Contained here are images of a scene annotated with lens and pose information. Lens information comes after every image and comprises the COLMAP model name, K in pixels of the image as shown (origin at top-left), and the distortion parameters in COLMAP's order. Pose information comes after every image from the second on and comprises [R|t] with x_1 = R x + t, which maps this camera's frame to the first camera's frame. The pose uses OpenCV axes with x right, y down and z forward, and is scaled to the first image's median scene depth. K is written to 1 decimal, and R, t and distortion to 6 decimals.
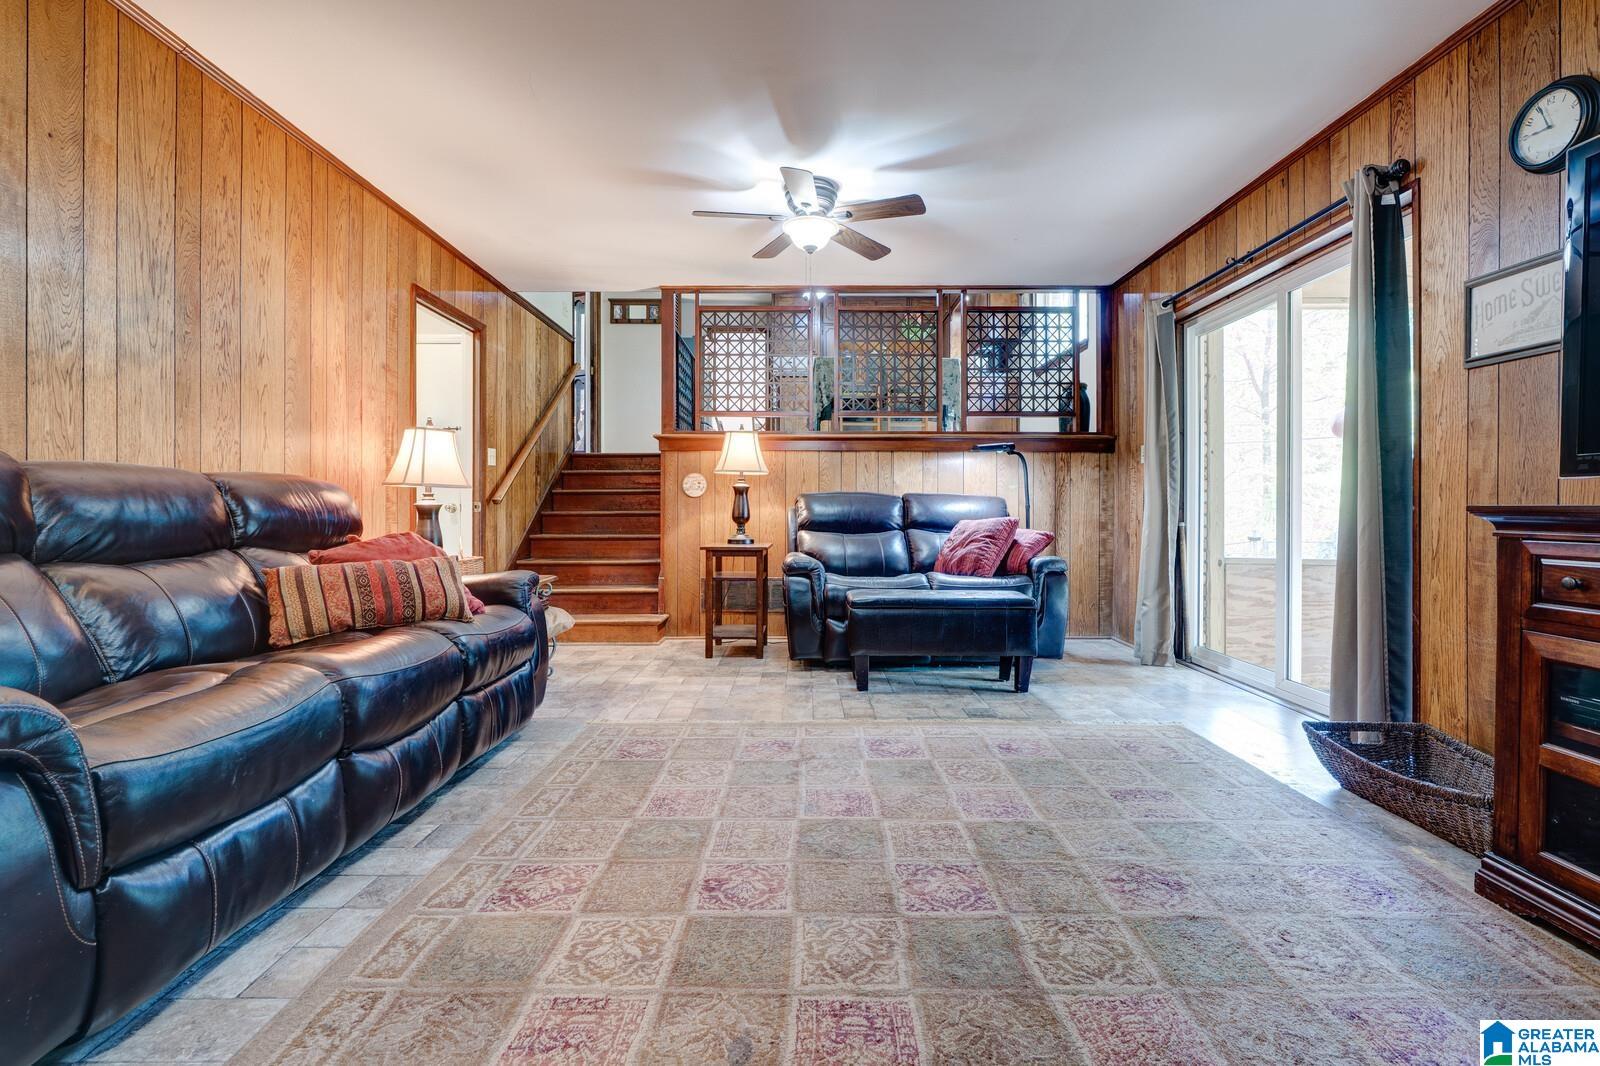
lens RADIAL K [[736.5, 0, 801.6], [0, 736.5, 517.7], [0, 0, 1]] dist [0.001444, 0.000056]
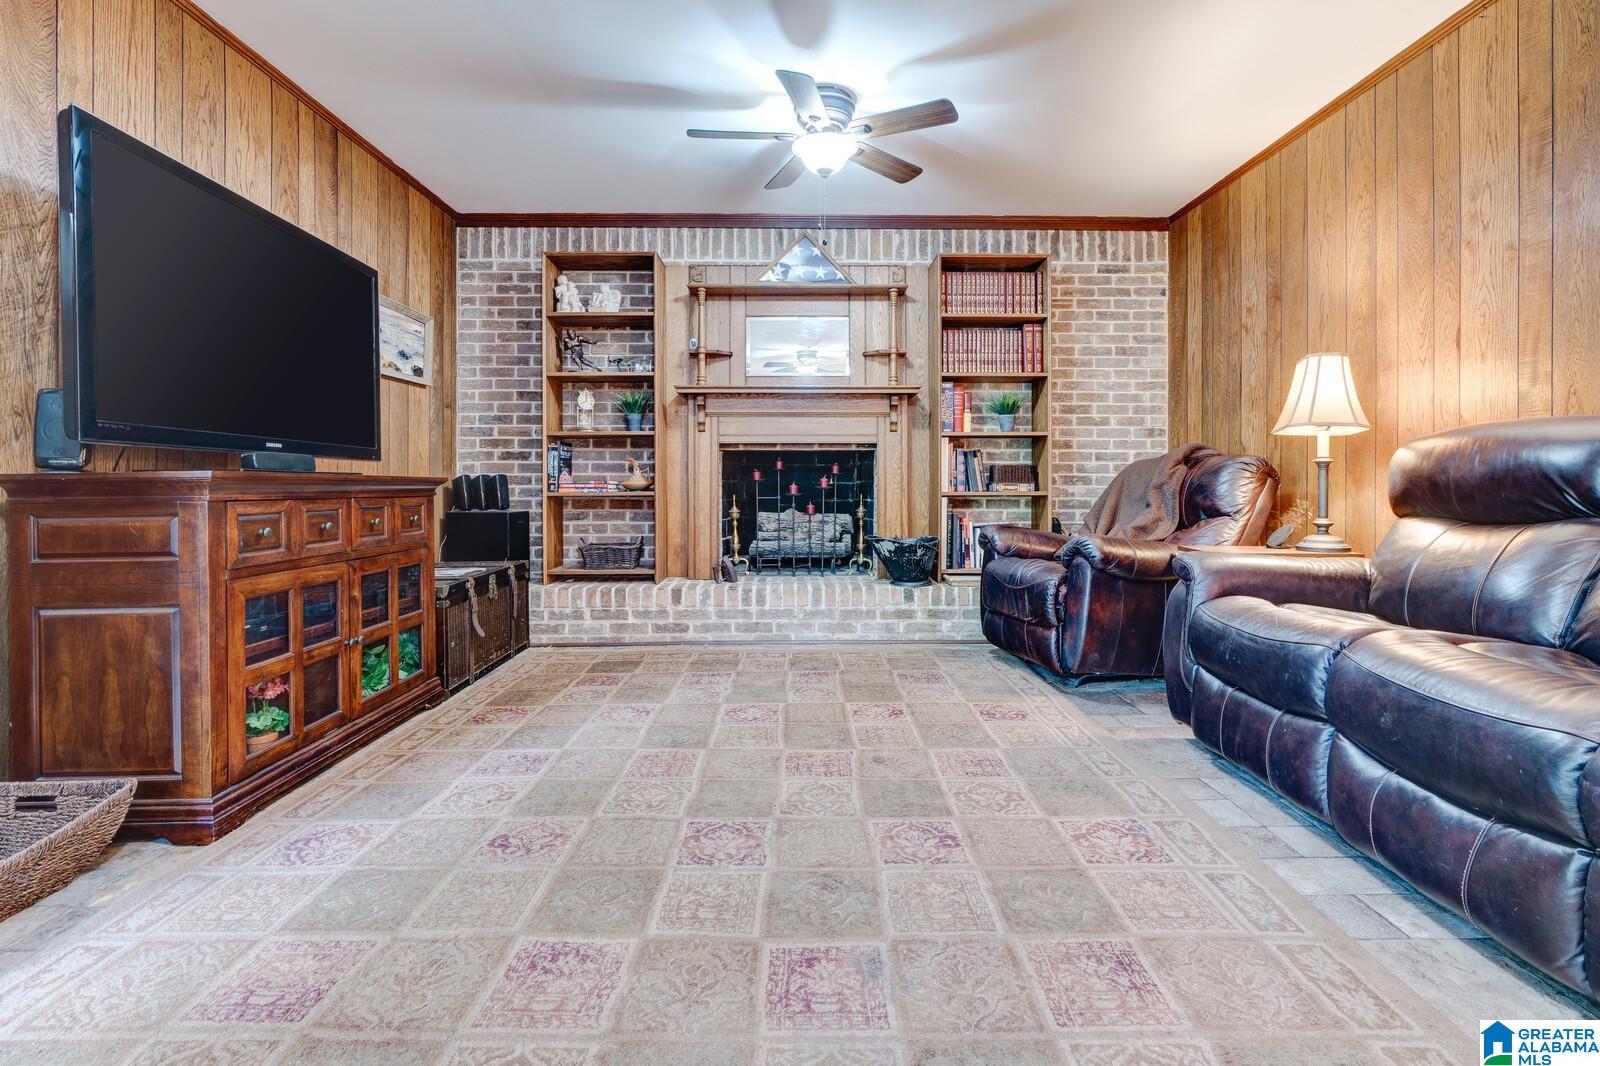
lens RADIAL K [[736.5, 0, 800.1], [0, 736.5, 526.4], [0, 0, 1]] dist [0.001444, 0.000056]
pose [[-0.999965, -0.001118, -0.008335, 0.099357], [-0.001648, 0.997964, 0.063756, -0.004853], [0.008246, 0.063767, -0.997931, 2.048632]]
